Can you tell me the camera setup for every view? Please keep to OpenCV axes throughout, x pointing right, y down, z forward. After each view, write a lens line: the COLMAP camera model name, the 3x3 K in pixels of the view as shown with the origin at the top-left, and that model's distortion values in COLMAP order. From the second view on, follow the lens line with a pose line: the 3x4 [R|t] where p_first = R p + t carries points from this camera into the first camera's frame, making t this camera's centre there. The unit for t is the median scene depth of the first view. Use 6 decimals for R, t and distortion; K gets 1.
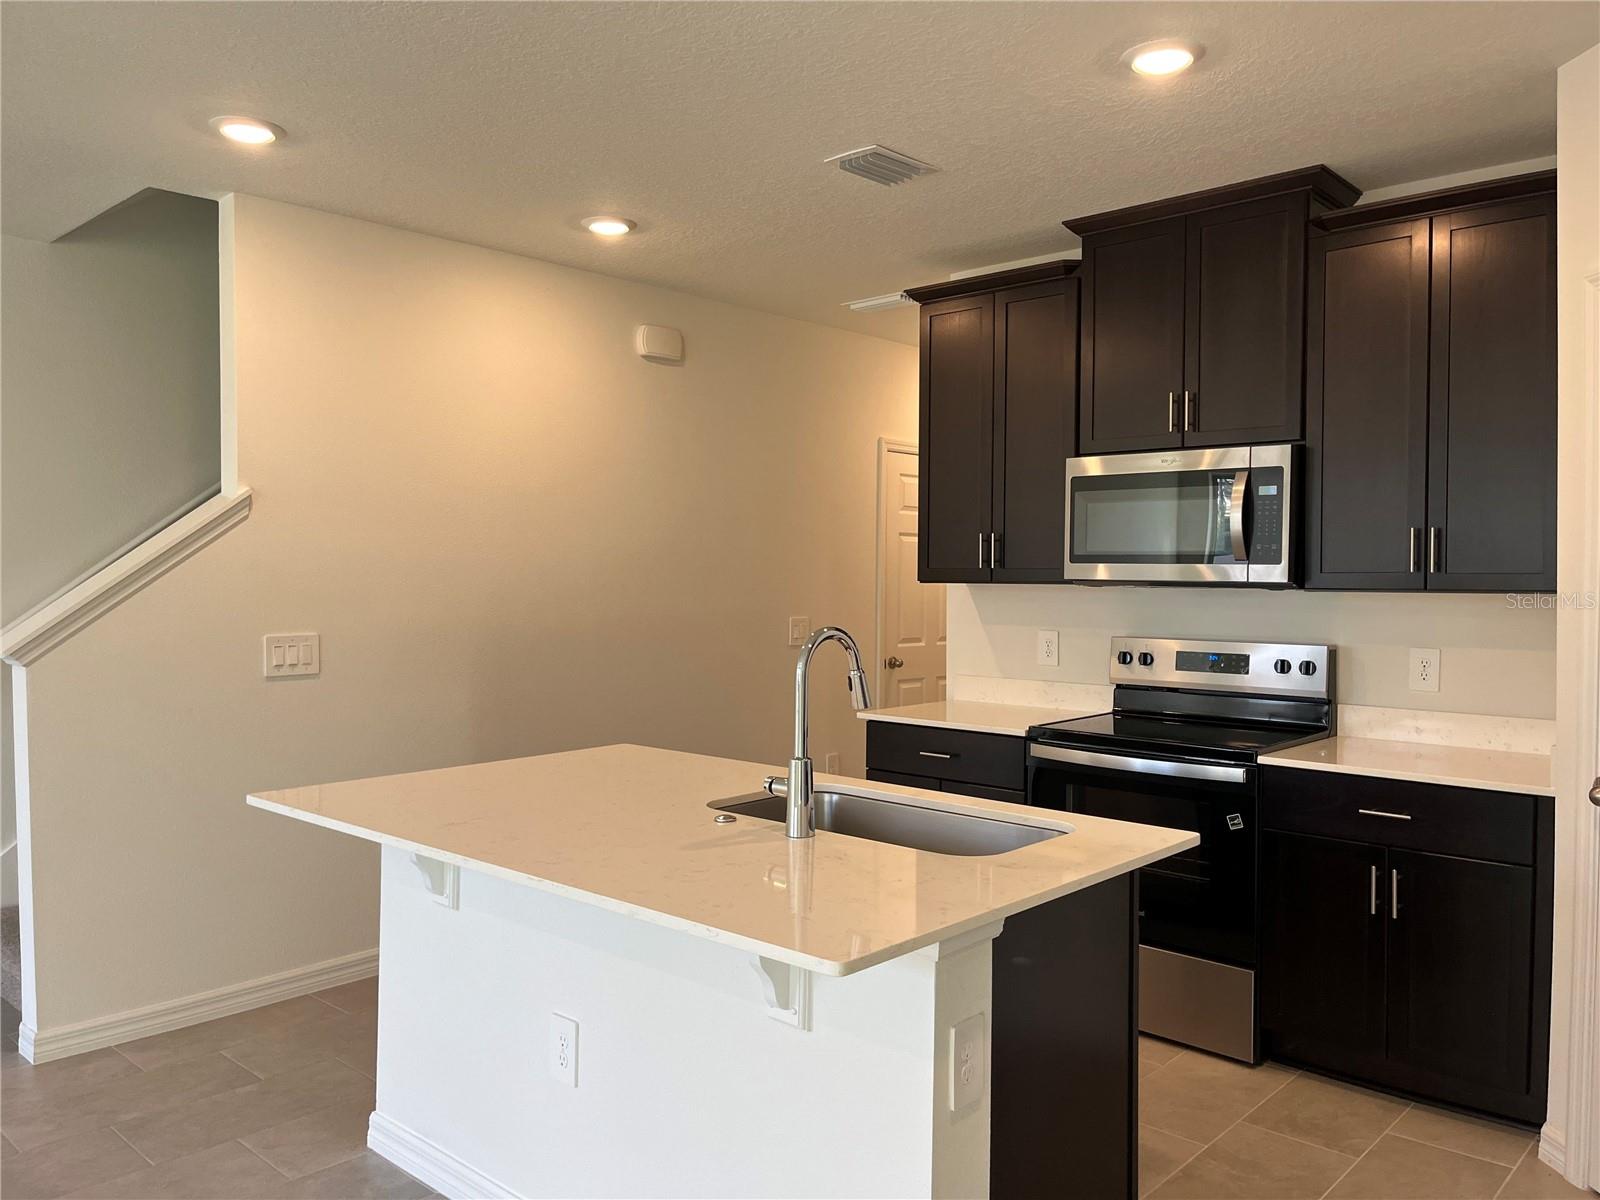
lens RADIAL K [[1214.9, 0, 803.3], [0, 1214.9, 603.0], [0, 0, 1]] dist [0.062006, -0.078647]
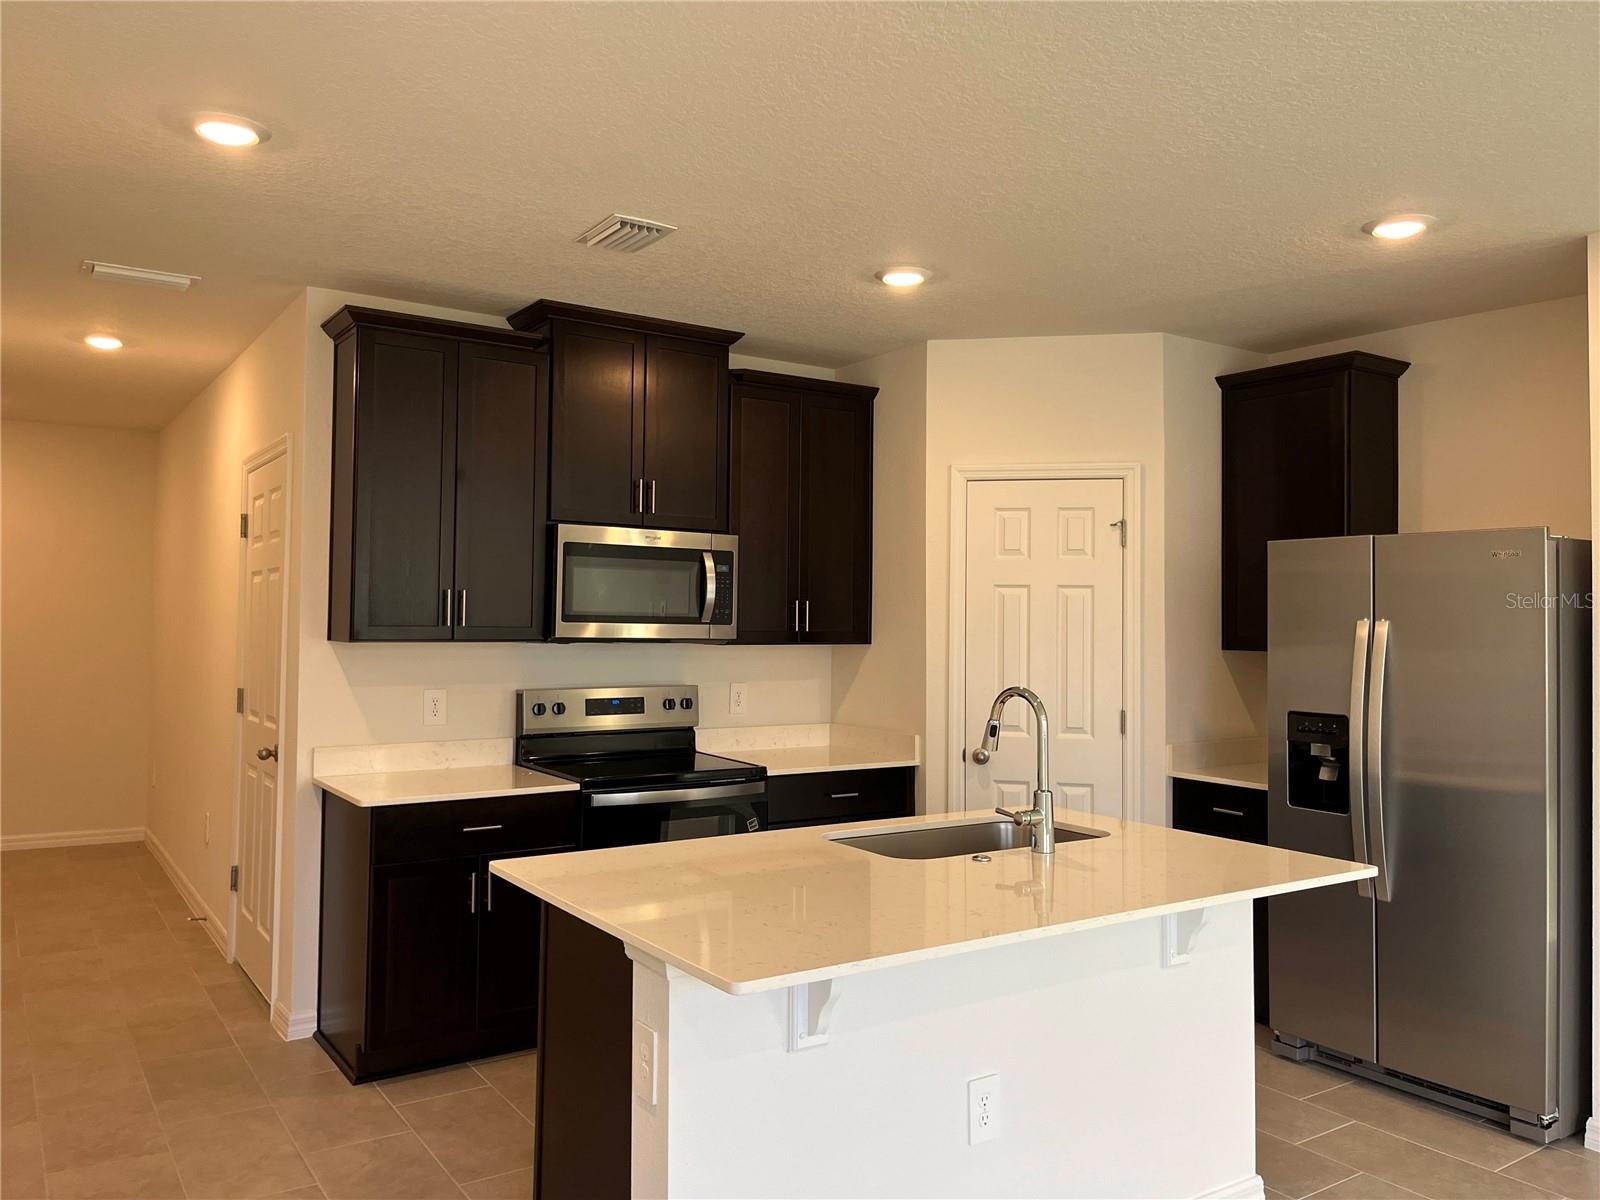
lens RADIAL K [[1214.9, 0, 802.4], [0, 1214.9, 593.1], [0, 0, 1]] dist [0.062006, -0.078647]
pose [[0.237619, 0.020840, 0.971135, -0.765512], [0.015175, 0.999568, -0.025163, -0.028181], [-0.971240, 0.020716, 0.237200, 0.544513]]
